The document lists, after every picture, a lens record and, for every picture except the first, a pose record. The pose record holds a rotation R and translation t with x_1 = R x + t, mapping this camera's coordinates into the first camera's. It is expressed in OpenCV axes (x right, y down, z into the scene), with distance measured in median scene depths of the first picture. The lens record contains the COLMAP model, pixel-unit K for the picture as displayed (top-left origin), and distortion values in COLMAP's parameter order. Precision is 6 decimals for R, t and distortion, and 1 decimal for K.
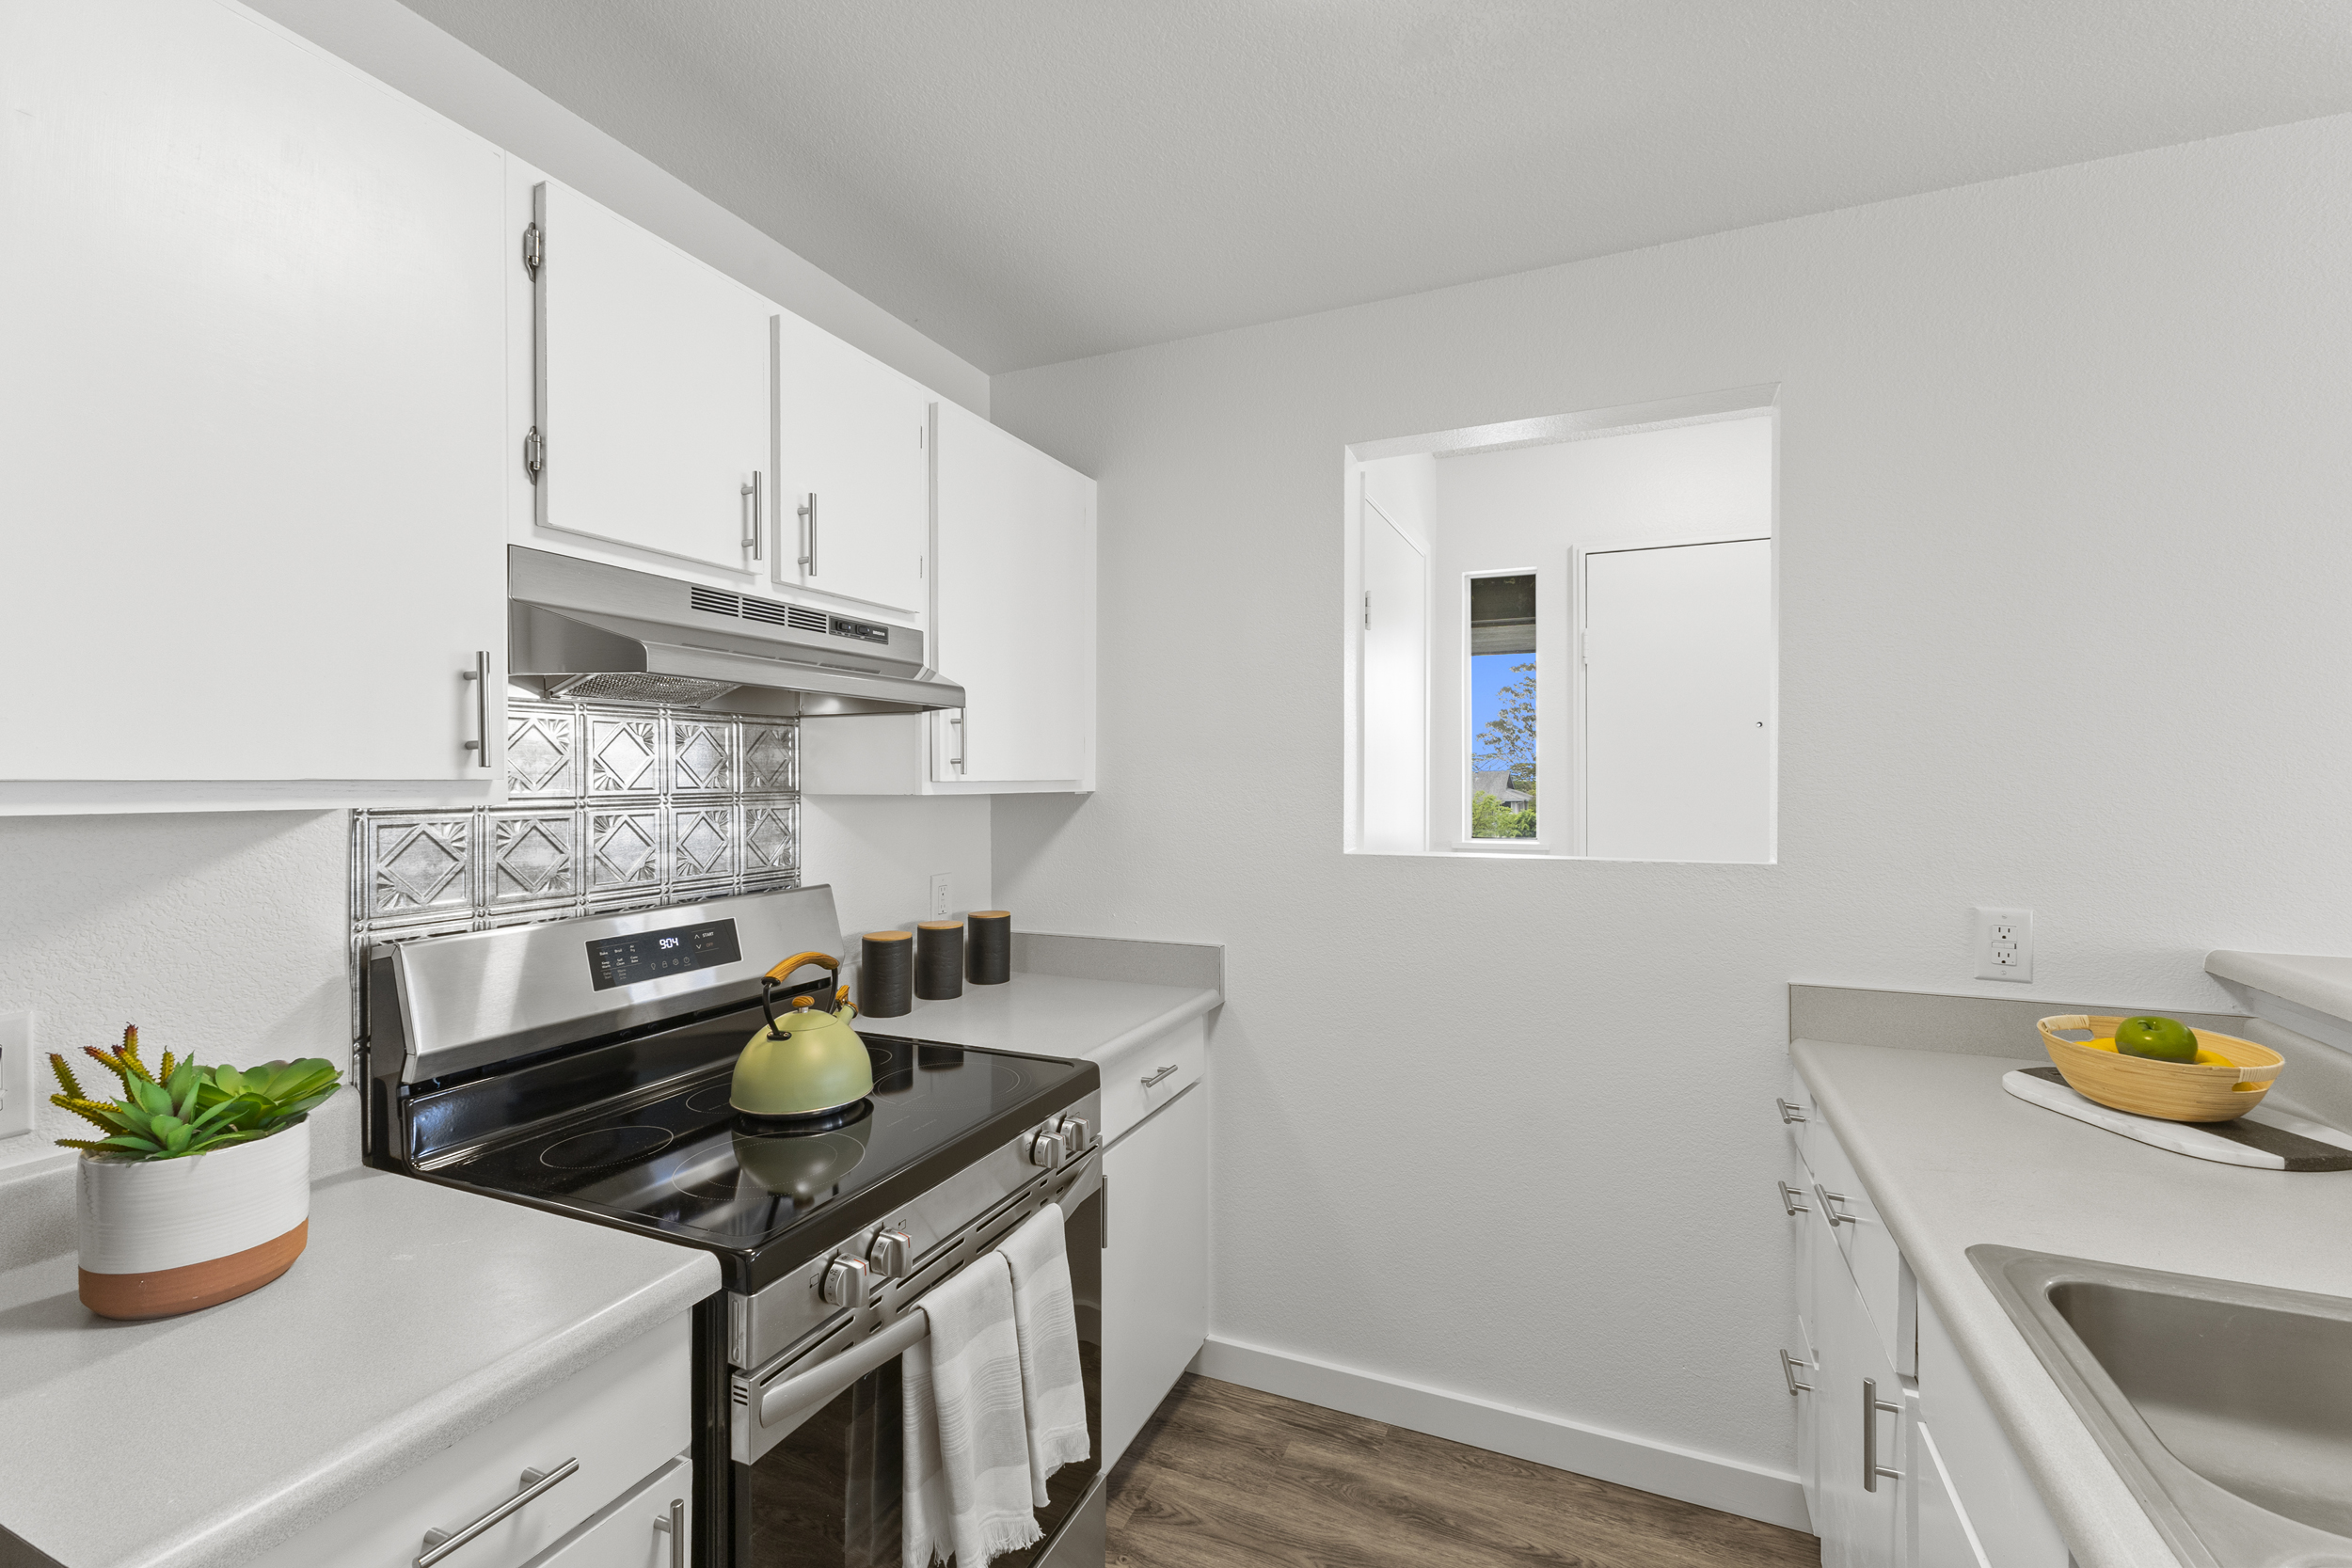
lens RADIAL K [[1026.6, 0, 1176.0], [0, 1026.6, 784.0], [0, 0, 1]] dist [-0.000870, 0.000022]
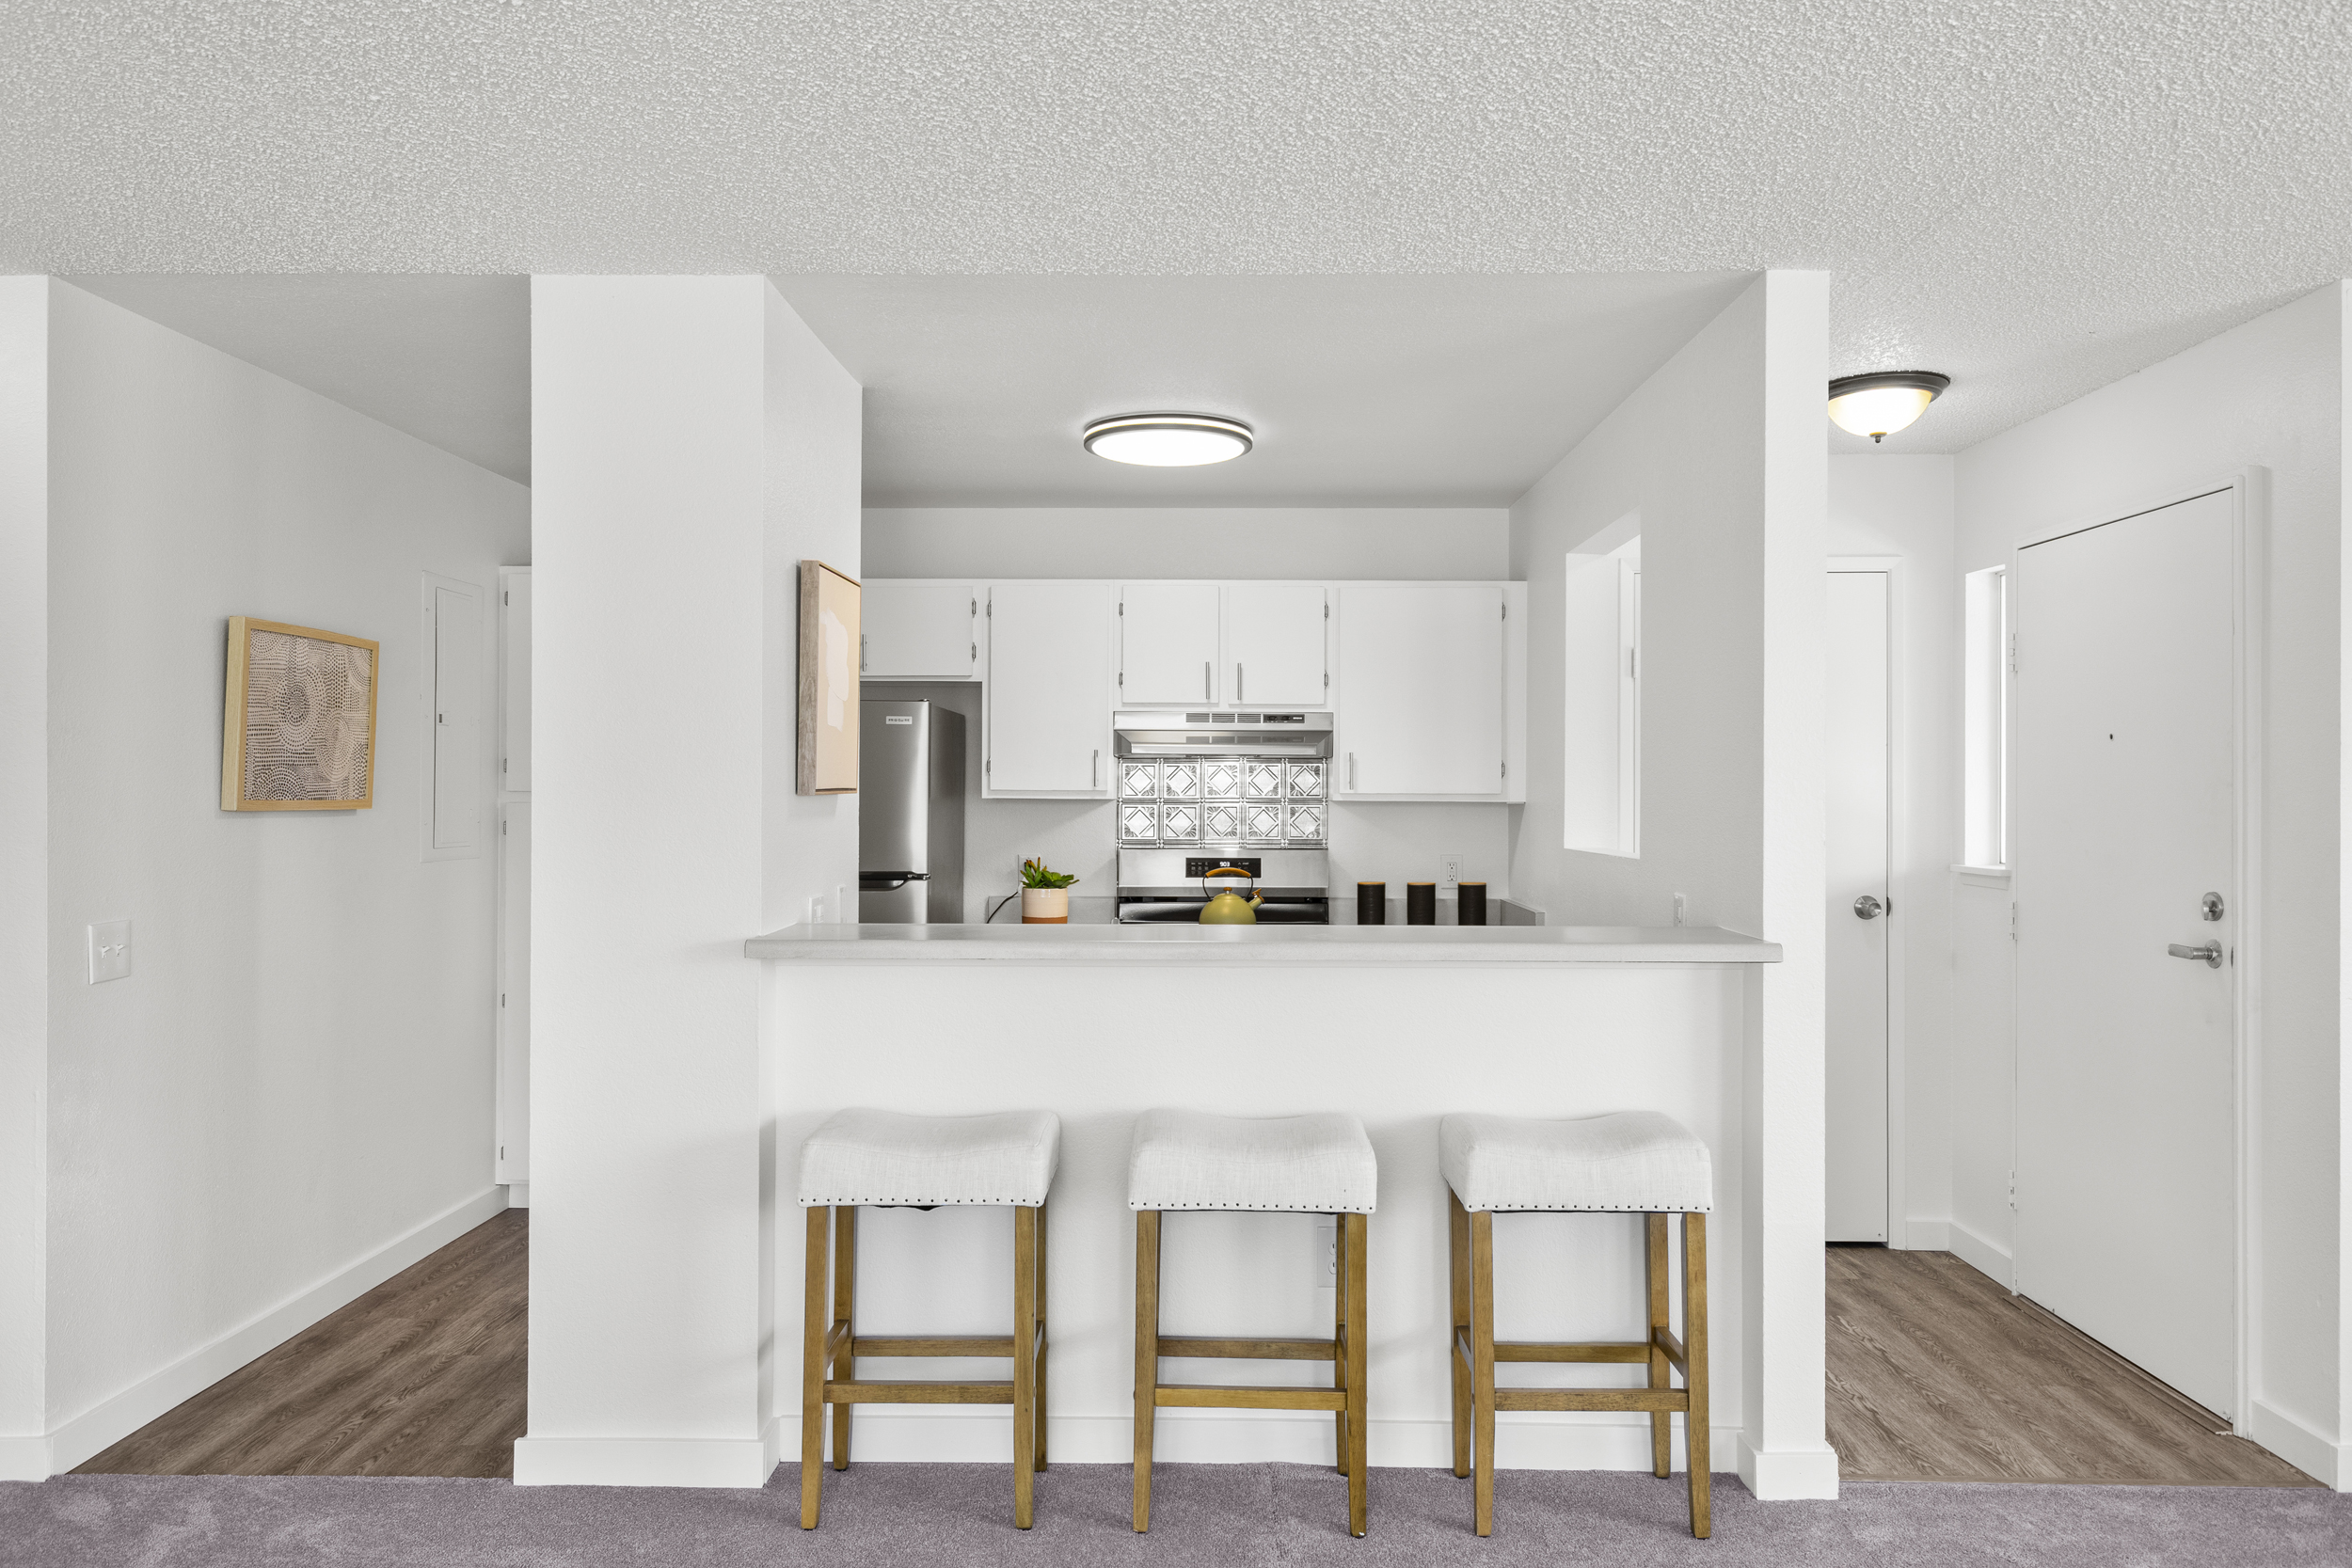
lens RADIAL K [[1612.2, 0, 1176.2], [0, 1612.2, 818.5], [0, 0, 1]] dist [0.000143, -0.000013]
pose [[0.386646, 0.000033, -0.922228, 2.564281], [-0.008647, 0.999956, -0.003590, 0.065410], [0.922188, 0.009362, 0.386629, -0.452504]]
